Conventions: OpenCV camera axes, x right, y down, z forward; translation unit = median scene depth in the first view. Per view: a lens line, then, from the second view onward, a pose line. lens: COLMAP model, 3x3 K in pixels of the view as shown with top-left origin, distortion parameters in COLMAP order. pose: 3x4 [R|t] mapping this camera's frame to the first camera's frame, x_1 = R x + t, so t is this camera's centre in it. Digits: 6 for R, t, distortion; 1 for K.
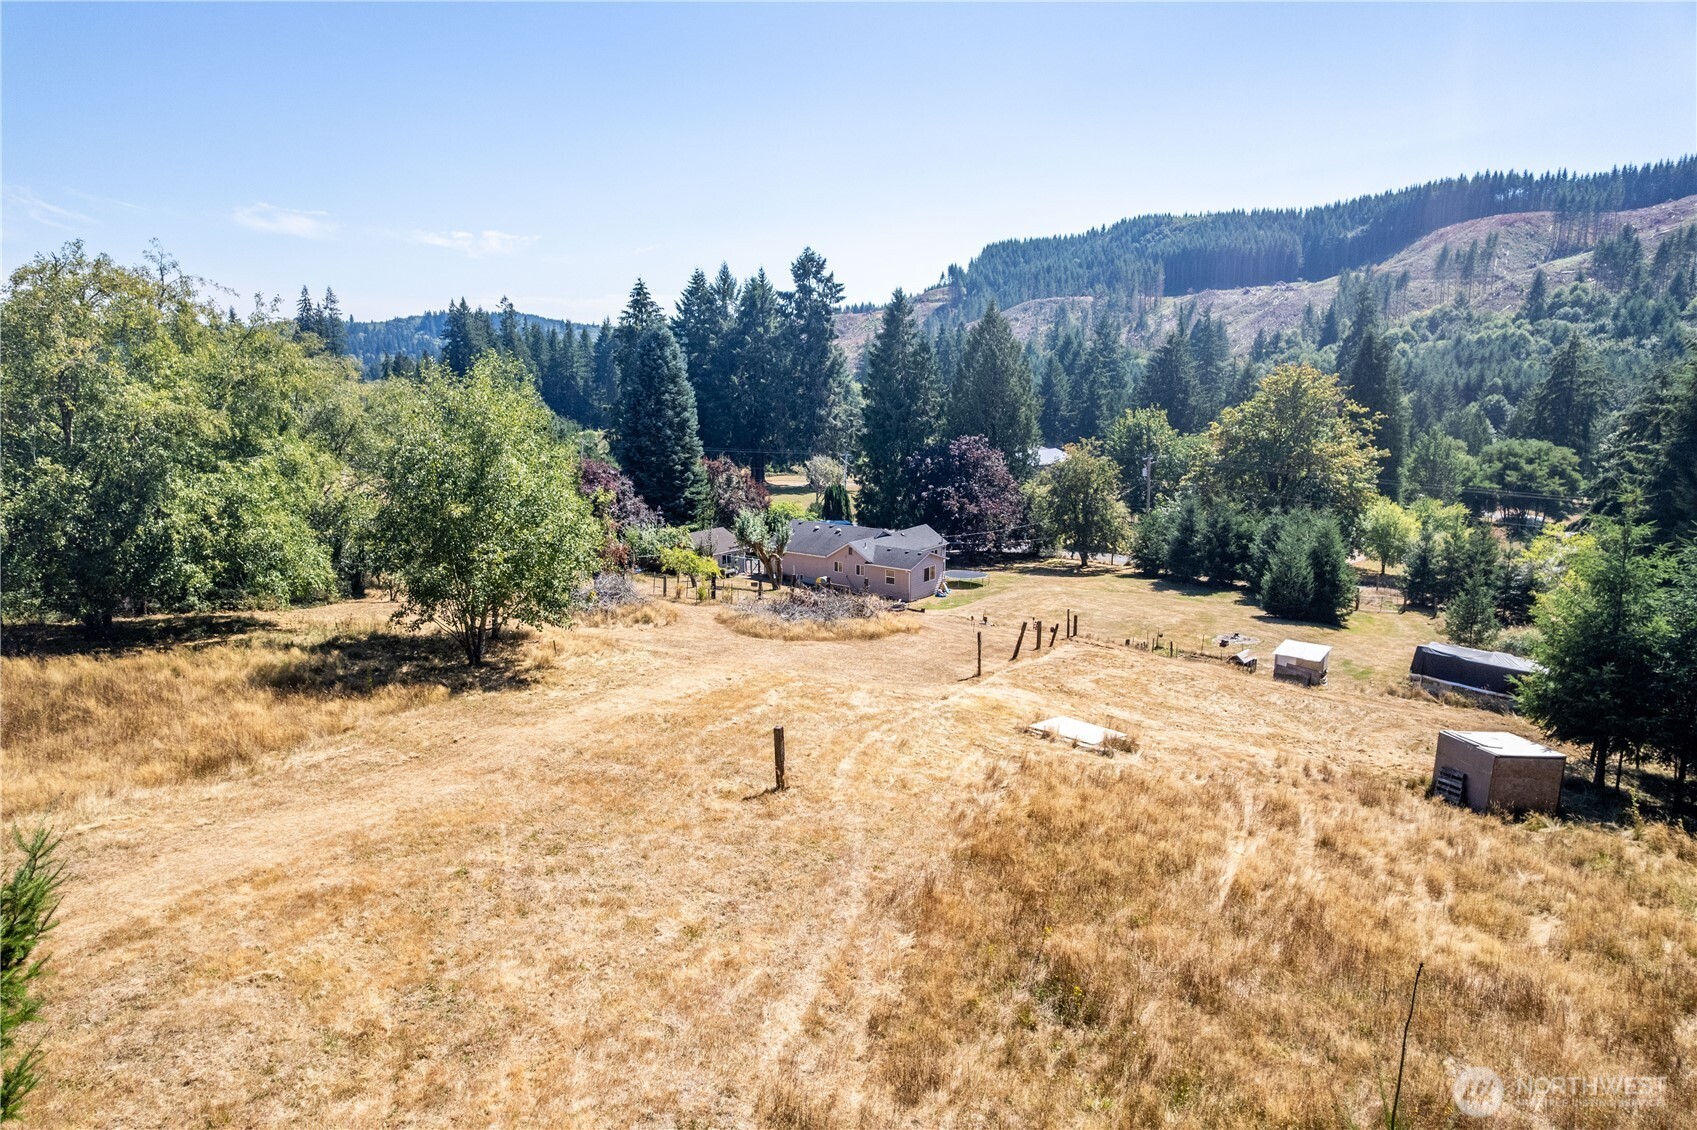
lens RADIAL K [[1086.0, 0, 848.5], [0, 1086.0, 565.0], [0, 0, 1]] dist [-0.084252, 0.074745]
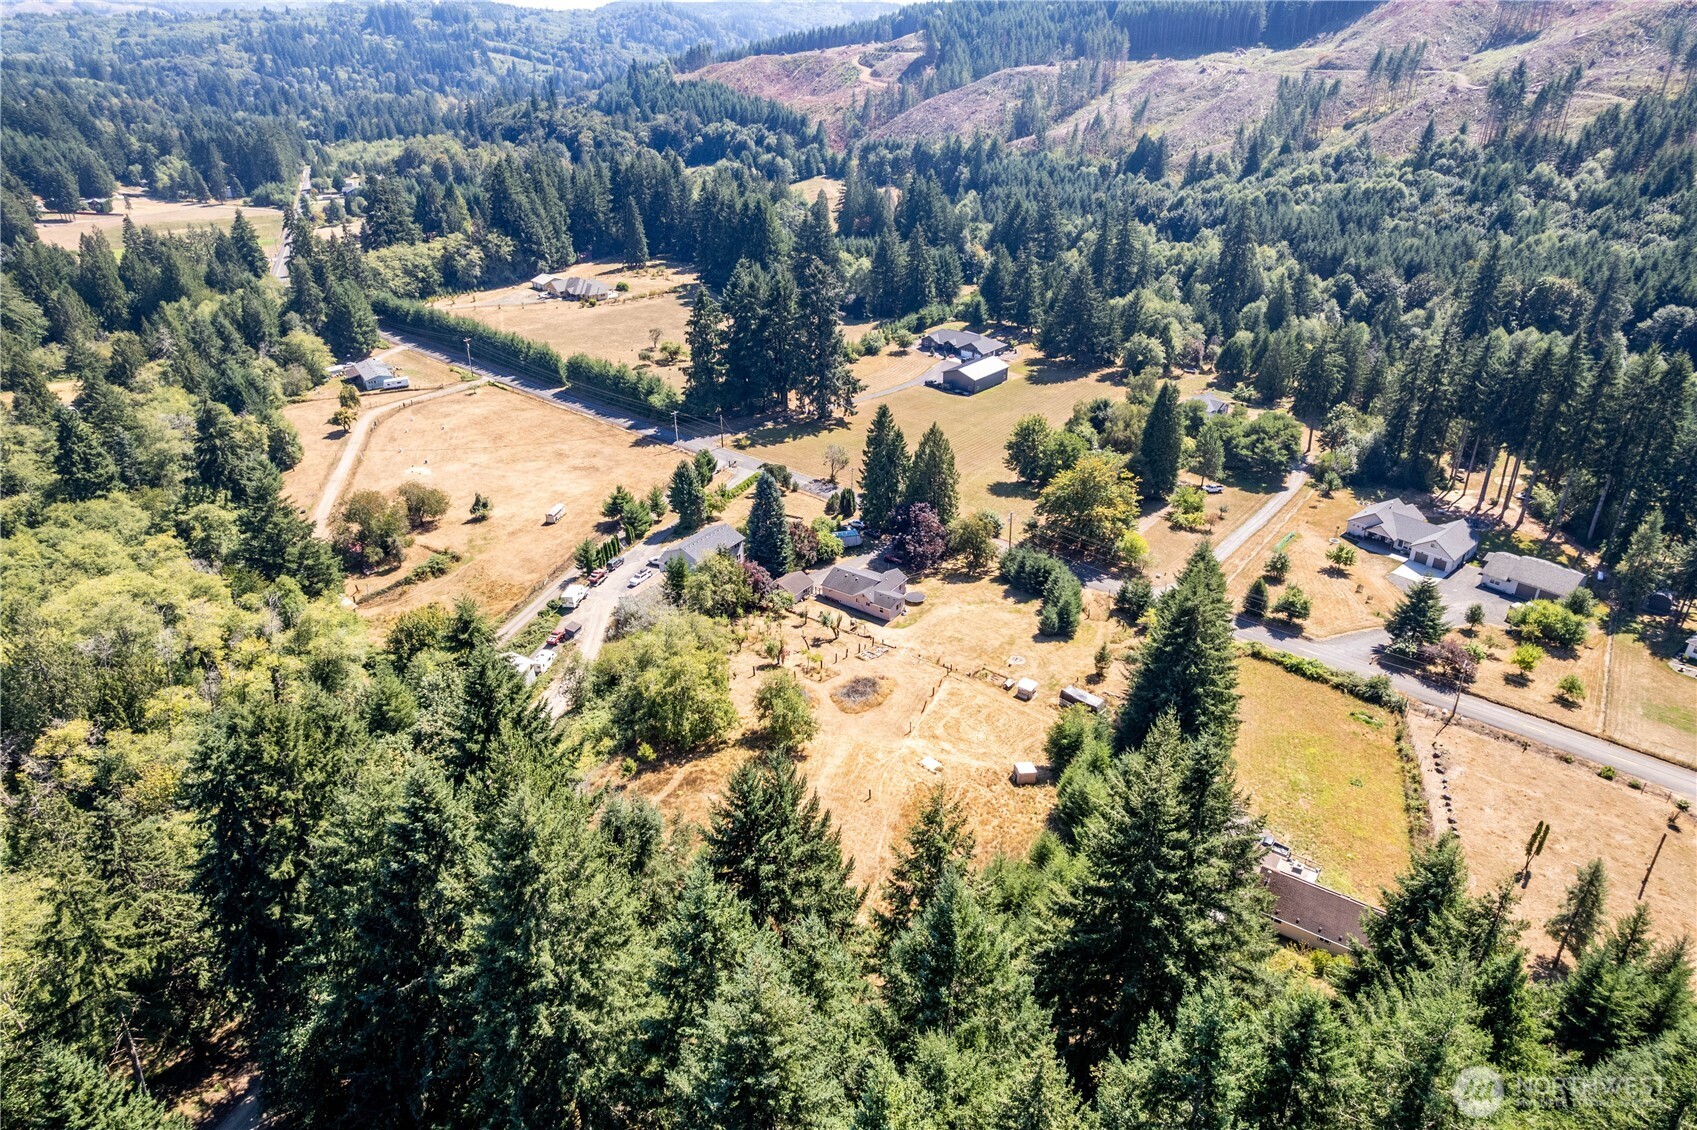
lens RADIAL K [[1086.0, 0, 848.5], [0, 1086.0, 565.0], [0, 0, 1]] dist [-0.084252, 0.074745]
pose [[0.999633, -0.017319, 0.020808, -0.014416], [0.010757, 0.959428, 0.281748, -0.137461], [-0.024844, -0.281421, 0.959263, -0.219937]]
